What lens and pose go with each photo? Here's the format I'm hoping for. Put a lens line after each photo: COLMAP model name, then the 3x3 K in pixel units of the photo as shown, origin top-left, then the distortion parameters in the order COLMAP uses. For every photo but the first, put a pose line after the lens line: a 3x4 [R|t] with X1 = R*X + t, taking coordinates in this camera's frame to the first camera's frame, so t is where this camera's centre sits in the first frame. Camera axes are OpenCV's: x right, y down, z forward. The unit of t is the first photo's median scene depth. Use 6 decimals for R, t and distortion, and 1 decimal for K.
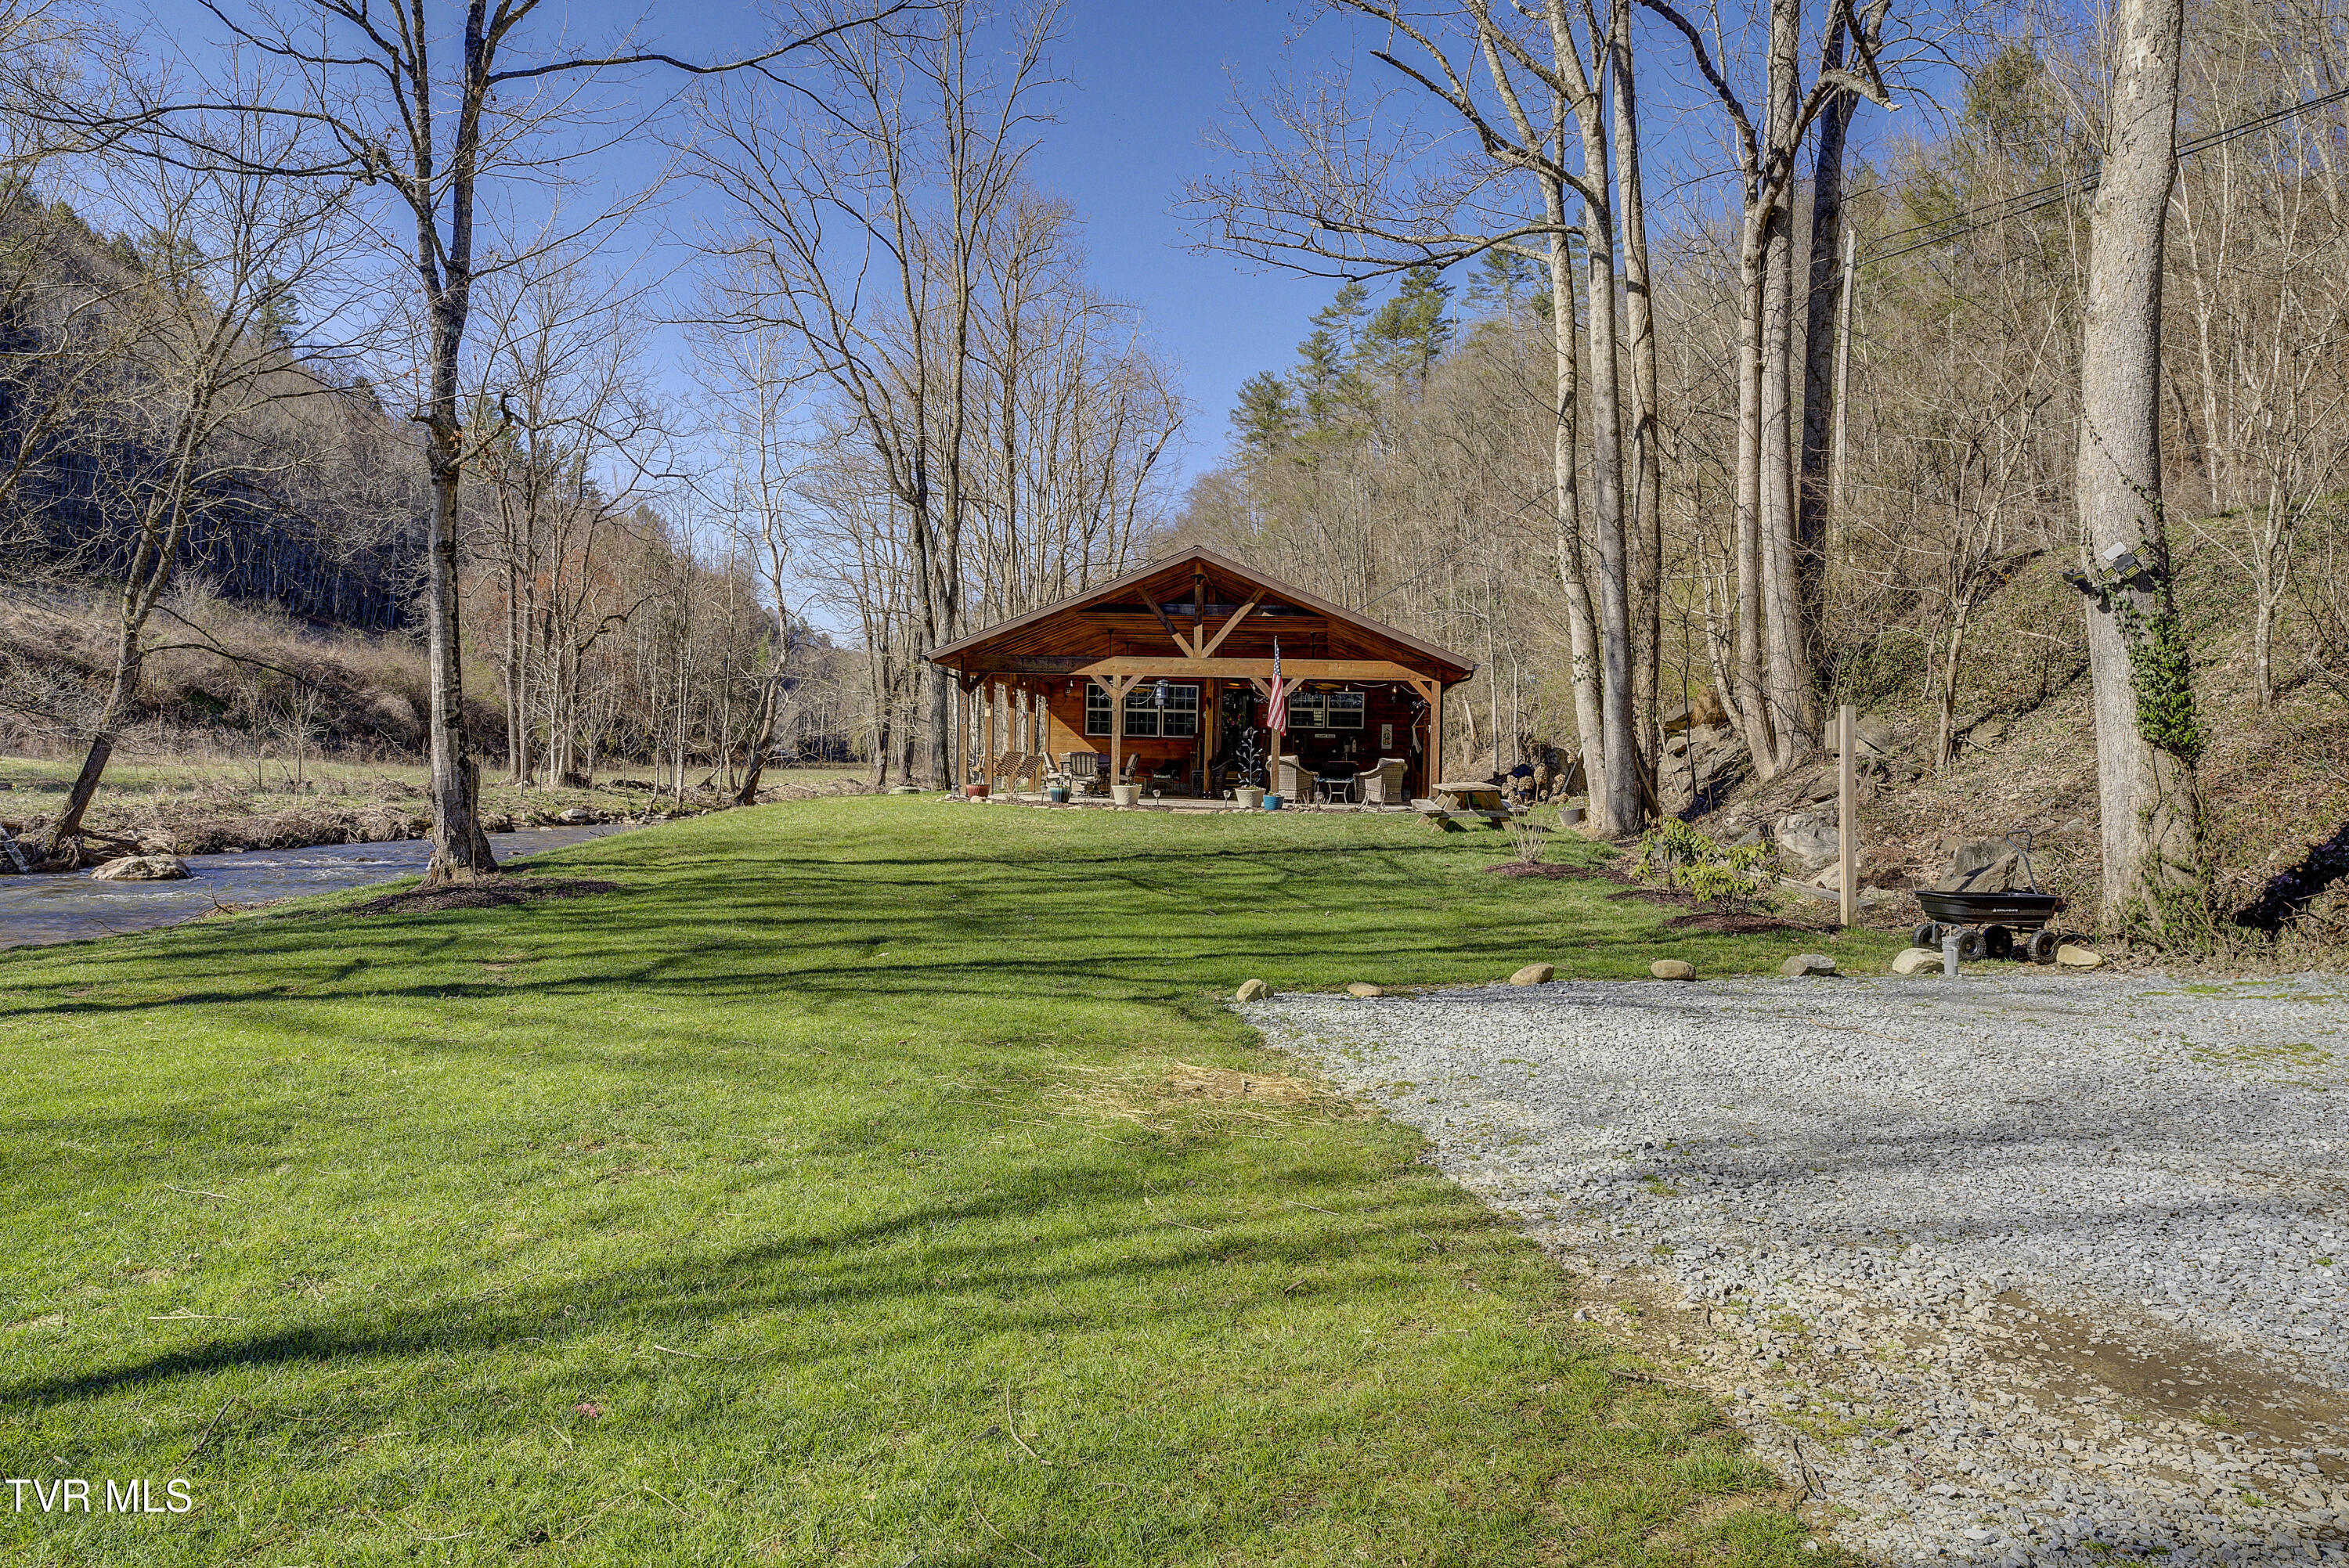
lens RADIAL K [[1525.4, 0, 1121.8], [0, 1525.4, 801.0], [0, 0, 1]] dist [0.034201, -0.004595]
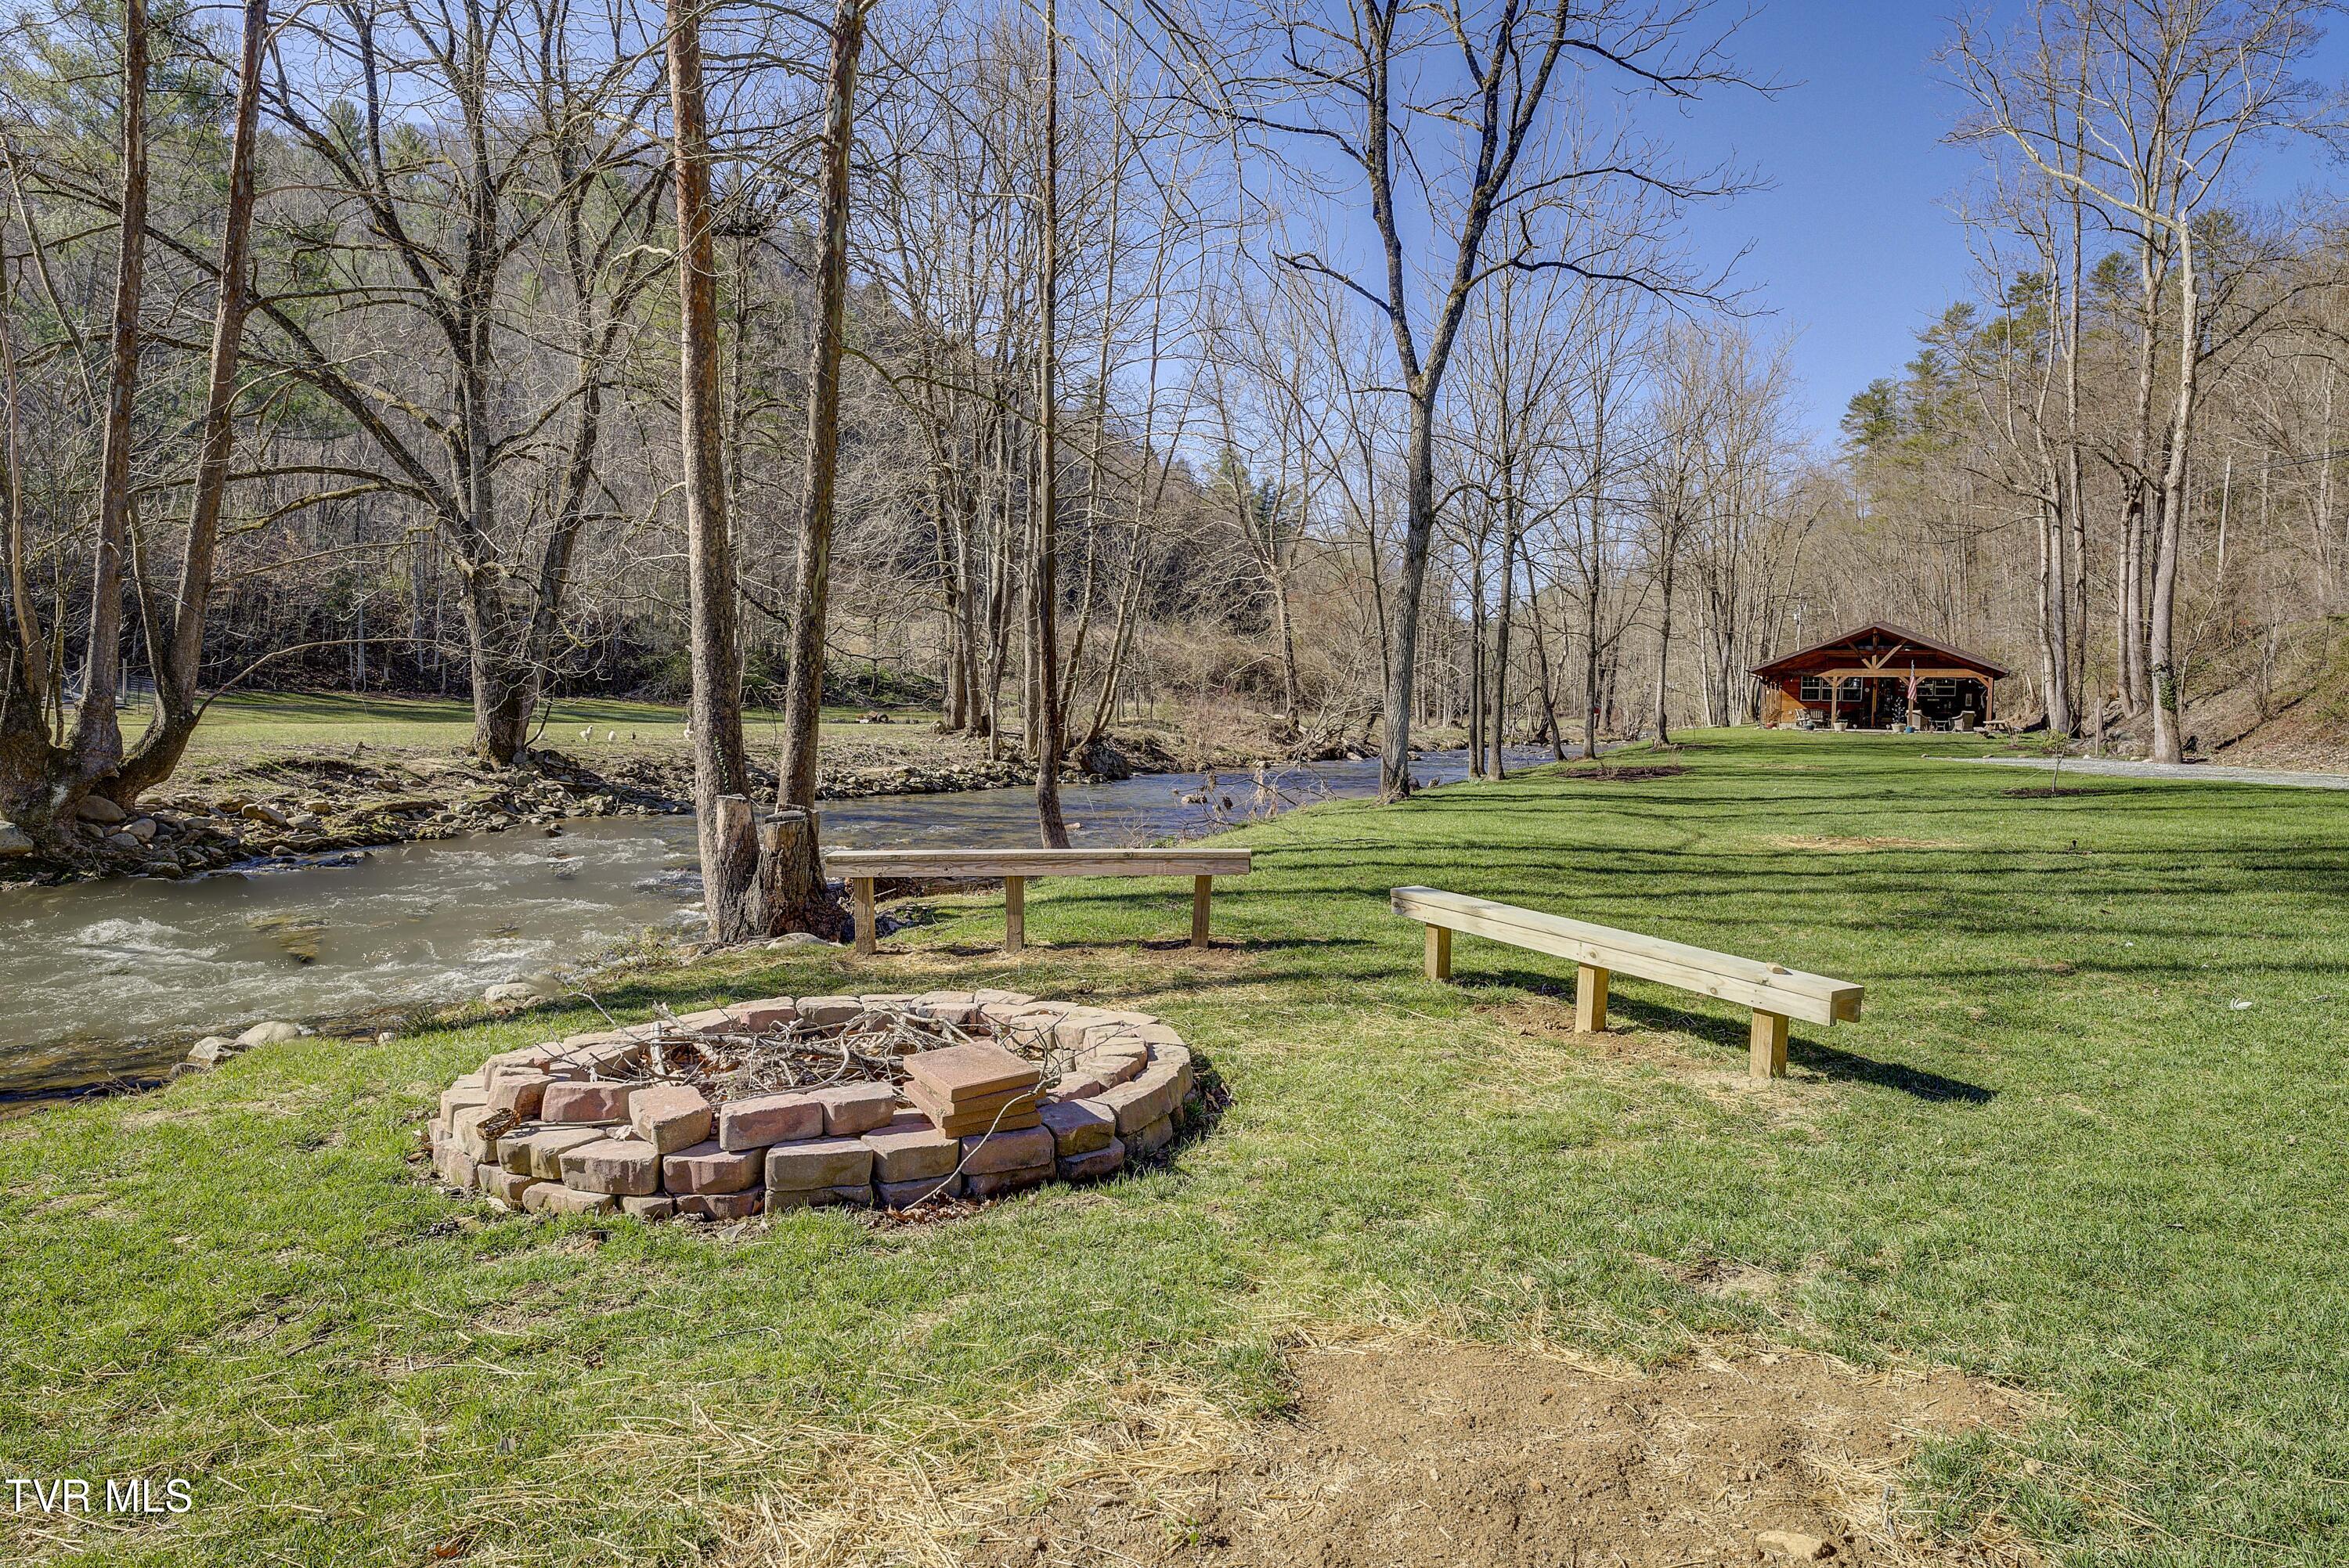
lens RADIAL K [[1303.2, 0, 1163.5], [0, 1303.2, 791.6], [0, 0, 1]] dist [0.001786, -0.001874]
pose [[0.923854, 0.016701, -0.382381, -0.193551], [-0.003789, 0.999398, 0.034493, 0.030989], [0.382727, -0.030418, 0.923361, -1.305465]]
